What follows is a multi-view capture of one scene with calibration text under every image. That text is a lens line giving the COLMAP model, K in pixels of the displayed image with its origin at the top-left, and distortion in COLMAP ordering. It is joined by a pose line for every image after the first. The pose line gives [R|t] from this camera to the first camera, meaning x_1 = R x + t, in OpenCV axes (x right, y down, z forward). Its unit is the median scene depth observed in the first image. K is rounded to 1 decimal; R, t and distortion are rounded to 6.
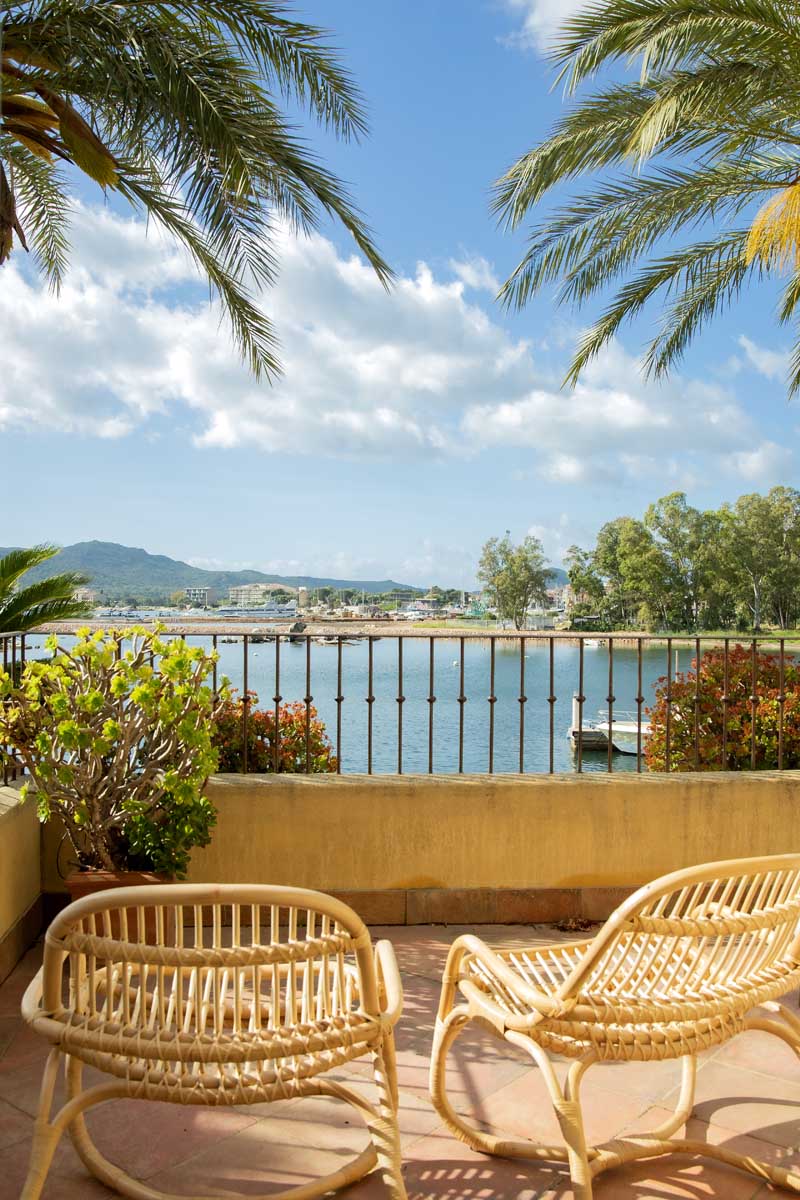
lens RADIAL K [[1061.3, 0, 409.3], [0, 1061.3, 611.8], [0, 0, 1]] dist [-0.008960, 0.056910]
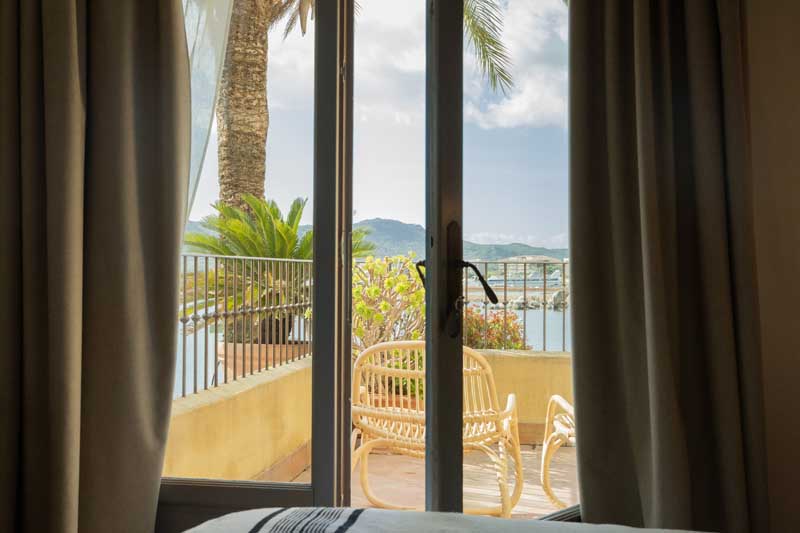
lens RADIAL K [[1220.0, 0, 397.8], [0, 1220.0, 266.3], [0, 0, 1]] dist [-0.313857, 0.000000]
pose [[0.962654, -0.006300, -0.270660, 0.075440], [-0.002481, 0.999482, -0.032090, 0.027377], [0.270722, 0.031564, 0.962140, -0.246466]]
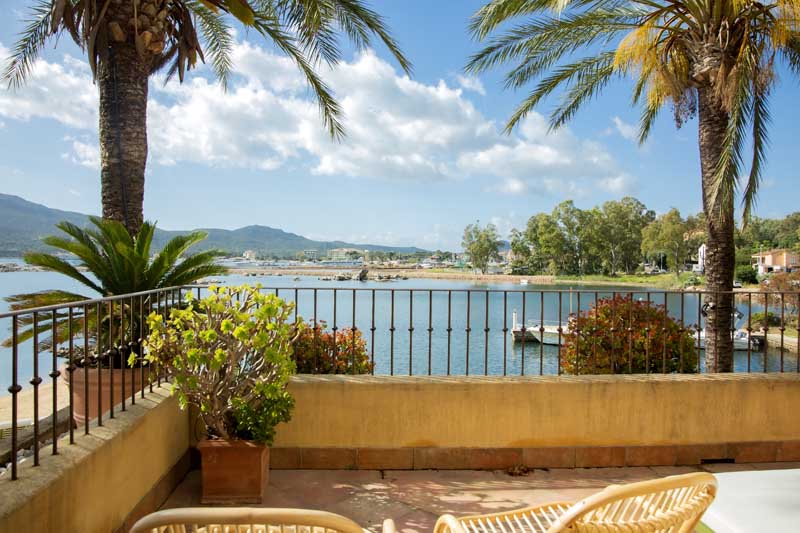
lens RADIAL K [[547.5, 0, 400.3], [0, 547.5, 266.6], [0, 0, 1]] dist [-0.005696, -0.006355]
pose [[0.998830, 0.009783, -0.047360, 0.004314], [-0.009239, 0.999889, 0.011694, -0.007302], [0.047469, -0.011243, 0.998809, 0.054001]]
